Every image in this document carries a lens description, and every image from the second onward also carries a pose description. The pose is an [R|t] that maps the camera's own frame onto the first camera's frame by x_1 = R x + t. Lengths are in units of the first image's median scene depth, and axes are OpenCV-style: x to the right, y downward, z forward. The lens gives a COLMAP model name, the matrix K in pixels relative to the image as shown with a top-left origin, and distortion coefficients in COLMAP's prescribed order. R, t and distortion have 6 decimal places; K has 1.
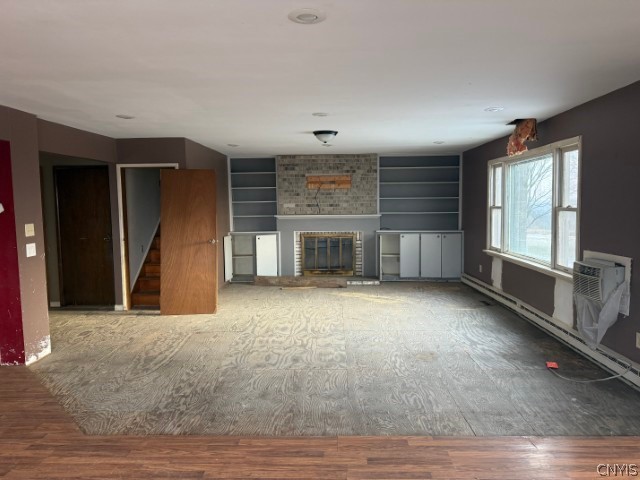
lens RADIAL K [[452.9, 0, 319.1], [0, 452.9, 242.6], [0, 0, 1]] dist [0.093334, -0.159434]
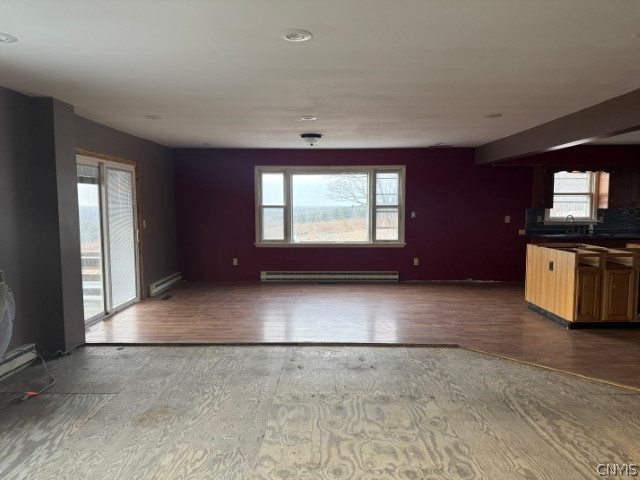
lens RADIAL K [[452.9, 0, 319.1], [0, 452.9, 242.6], [0, 0, 1]] dist [0.093334, -0.159434]
pose [[-0.999529, 0.017245, -0.025394, -0.004302], [0.012646, 0.985146, 0.171250, -0.129738], [0.027970, 0.170848, -0.984900, 1.648925]]
